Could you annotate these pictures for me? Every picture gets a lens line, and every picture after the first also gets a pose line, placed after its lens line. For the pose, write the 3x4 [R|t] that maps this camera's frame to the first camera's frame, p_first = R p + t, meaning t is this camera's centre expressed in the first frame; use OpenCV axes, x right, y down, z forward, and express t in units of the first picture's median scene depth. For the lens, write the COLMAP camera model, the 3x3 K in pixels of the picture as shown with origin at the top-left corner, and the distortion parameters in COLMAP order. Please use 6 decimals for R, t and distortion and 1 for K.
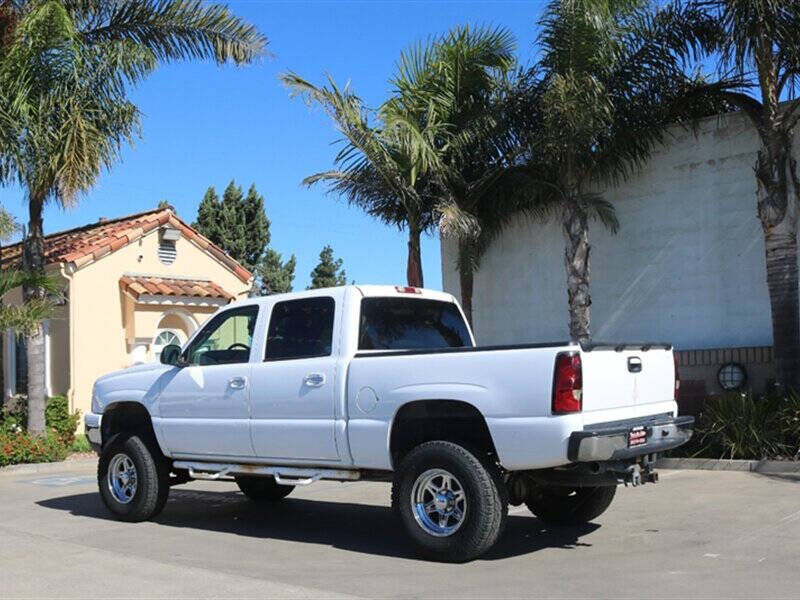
lens RADIAL K [[939.2, 0, 381.7], [0, 939.2, 310.4], [0, 0, 1]] dist [-0.127415, 0.017933]
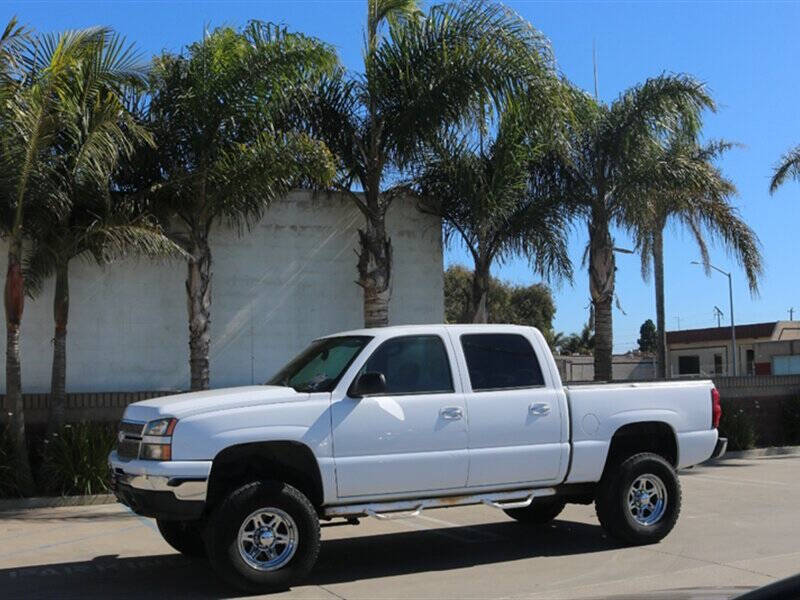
lens RADIAL K [[939.2, 0, 381.7], [0, 939.2, 310.4], [0, 0, 1]] dist [-0.127415, 0.017933]
pose [[0.441329, 0.092617, 0.892553, -0.552898], [-0.049393, 0.995659, -0.078893, 0.026448], [-0.895985, -0.009269, 0.443988, 0.325842]]
